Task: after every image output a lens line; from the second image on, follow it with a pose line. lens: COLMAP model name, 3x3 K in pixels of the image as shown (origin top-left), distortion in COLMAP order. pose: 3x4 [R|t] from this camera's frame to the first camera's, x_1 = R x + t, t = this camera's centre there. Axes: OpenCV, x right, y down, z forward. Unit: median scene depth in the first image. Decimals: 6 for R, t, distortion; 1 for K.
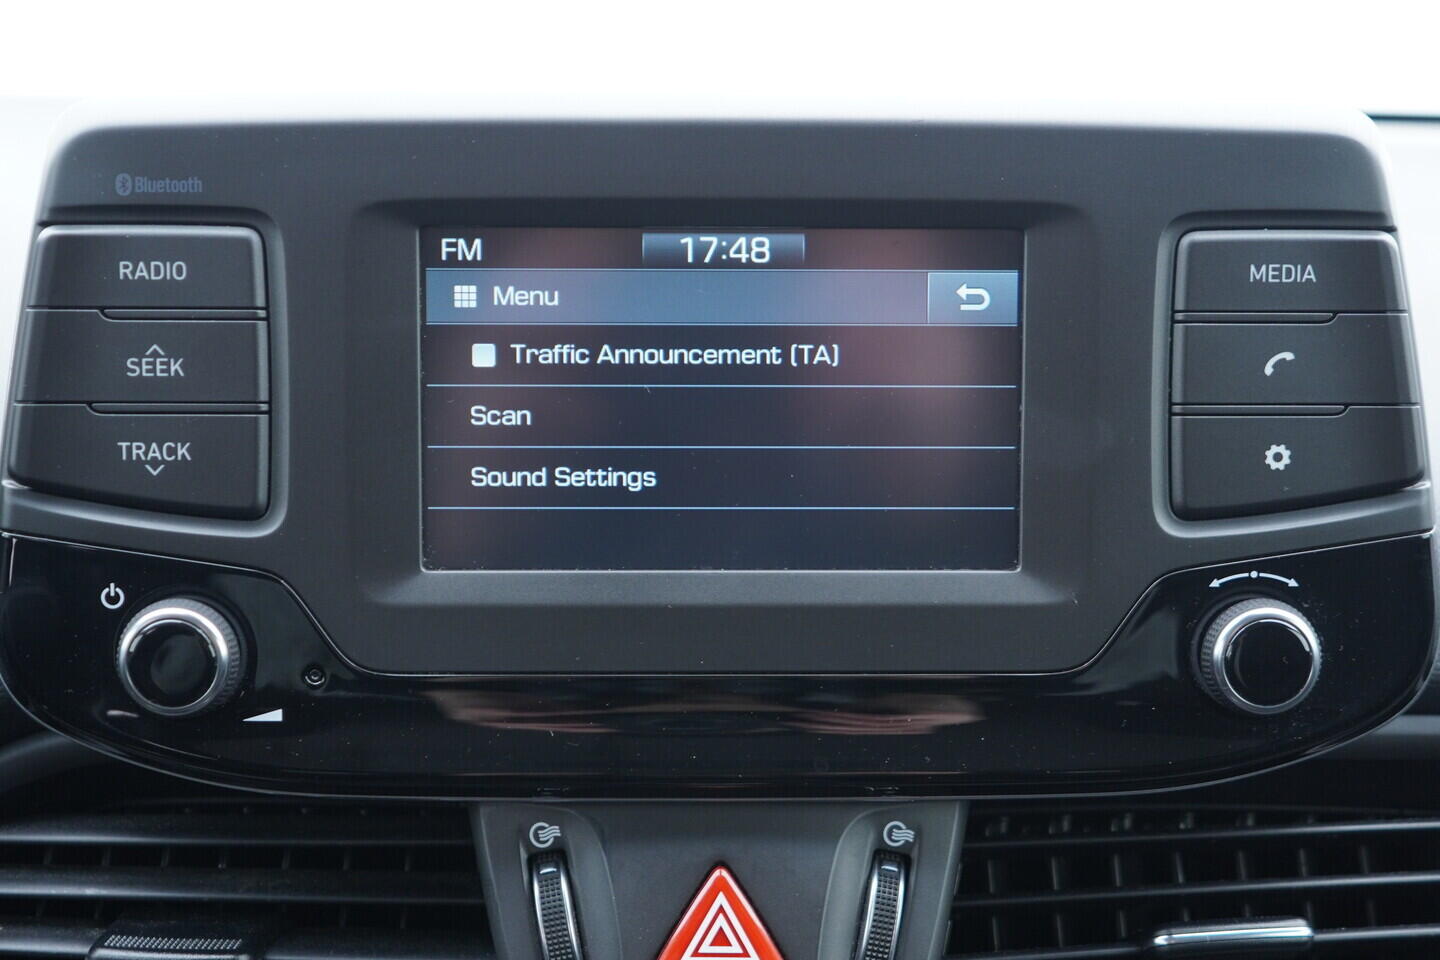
lens RADIAL K [[1476.5, 0, 720.0], [0, 1476.5, 480.0], [0, 0, 1]] dist [-0.001131, -0.015674]
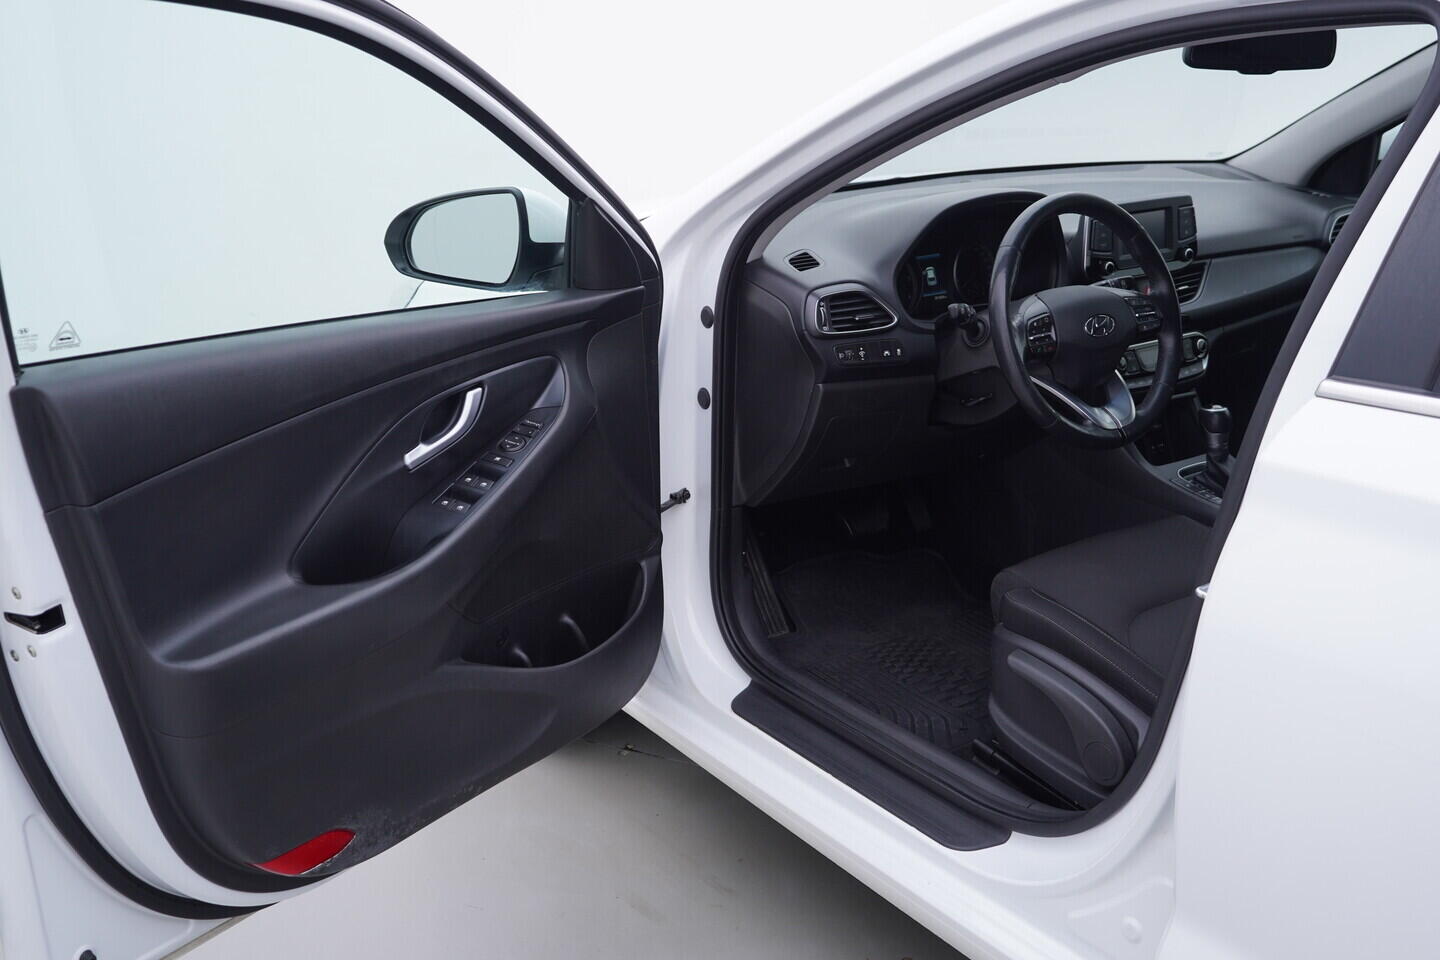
lens RADIAL K [[1451.0, 0, 710.5], [0, 1451.0, 480.2], [0, 0, 1]] dist [-0.009875, 0.013113]
pose [[0.824354, -0.193039, 0.532144, -7.043763], [0.130857, 0.979581, 0.152637, -0.264297], [-0.550743, -0.056192, 0.832782, -4.879273]]
